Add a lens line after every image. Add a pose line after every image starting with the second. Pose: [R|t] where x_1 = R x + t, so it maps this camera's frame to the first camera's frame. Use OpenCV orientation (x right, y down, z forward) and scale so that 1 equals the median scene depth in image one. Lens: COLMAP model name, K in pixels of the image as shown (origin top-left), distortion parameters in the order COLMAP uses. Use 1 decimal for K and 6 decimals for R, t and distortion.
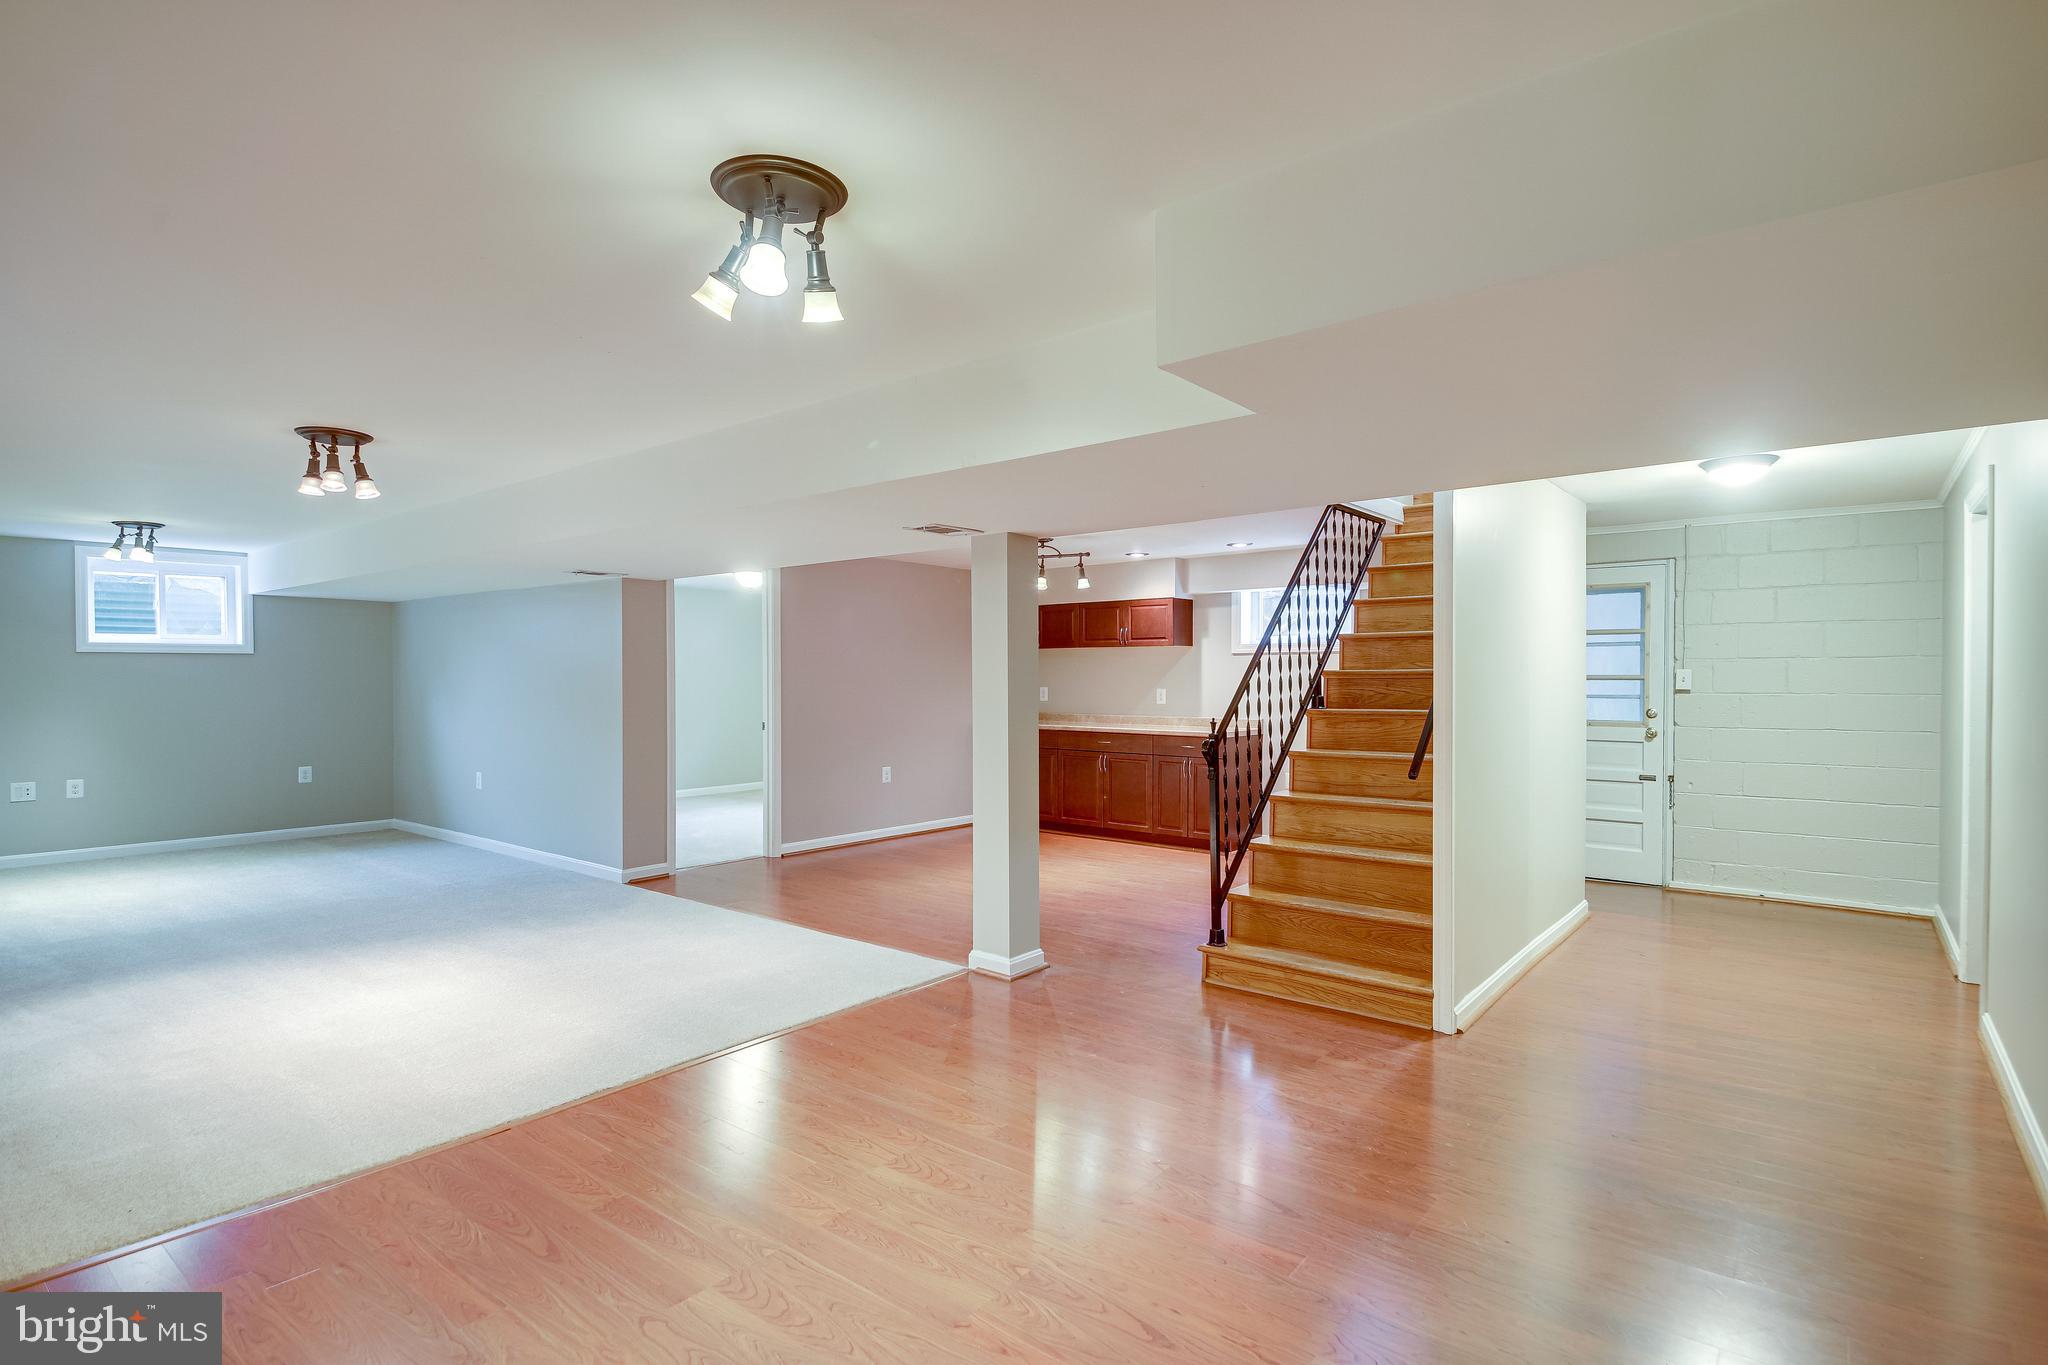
lens RADIAL K [[1002.9, 0, 1022.4], [0, 1002.9, 689.4], [0, 0, 1]] dist [0.045876, -0.035225]
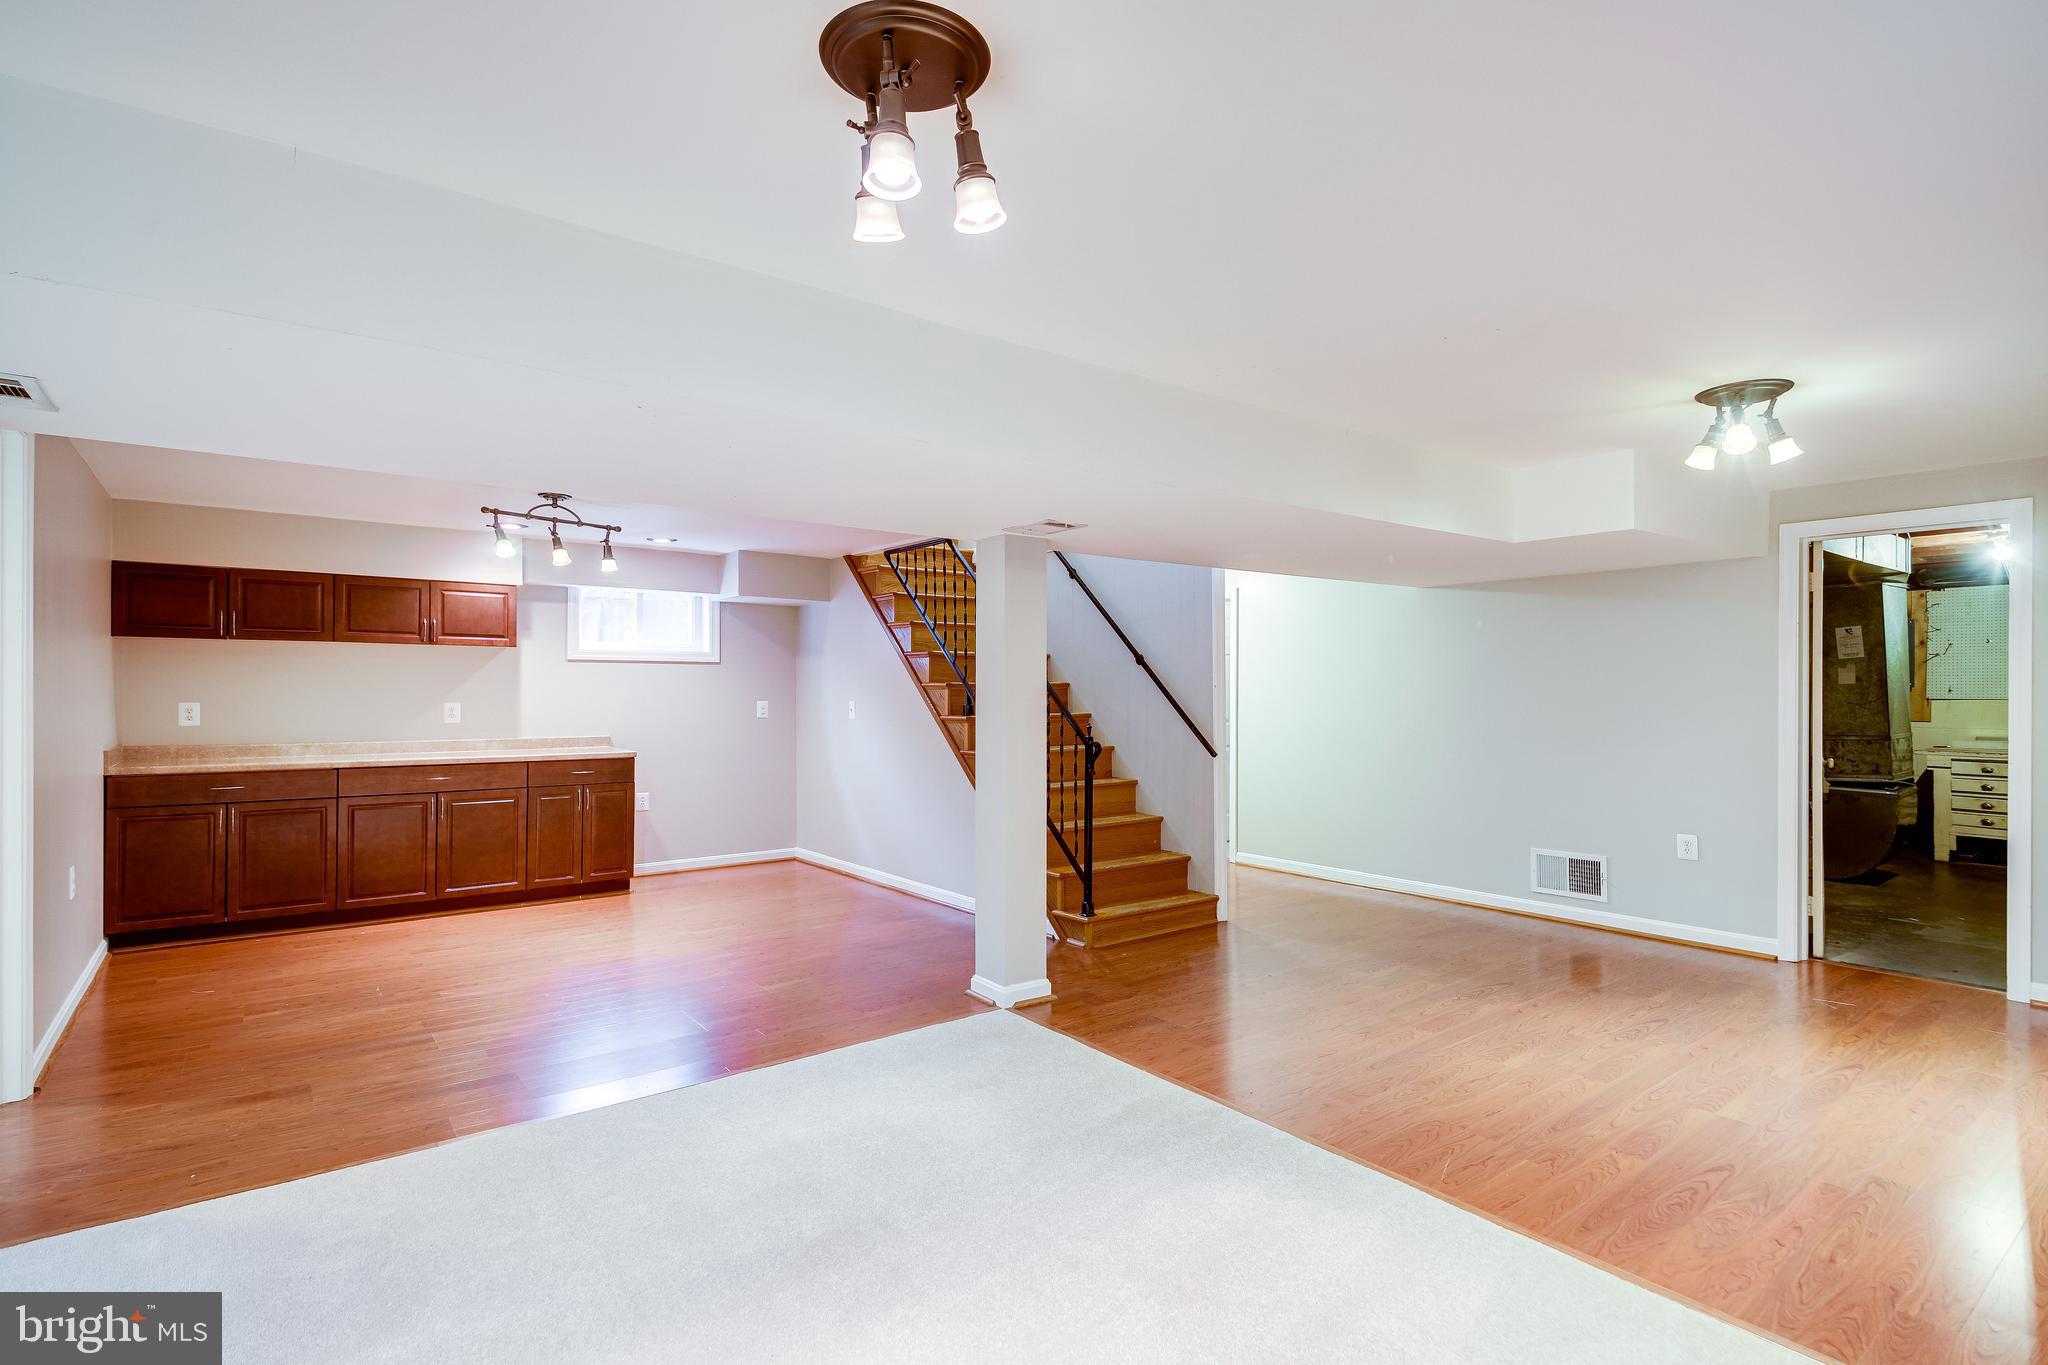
lens RADIAL K [[1002.9, 0, 1022.4], [0, 1002.9, 689.4], [0, 0, 1]] dist [0.045876, -0.035225]
pose [[0.238131, 0.002889, 0.971229, -0.520829], [0.011794, 0.999913, -0.005866, -0.001001], [-0.971161, 0.012852, 0.238076, 0.433624]]
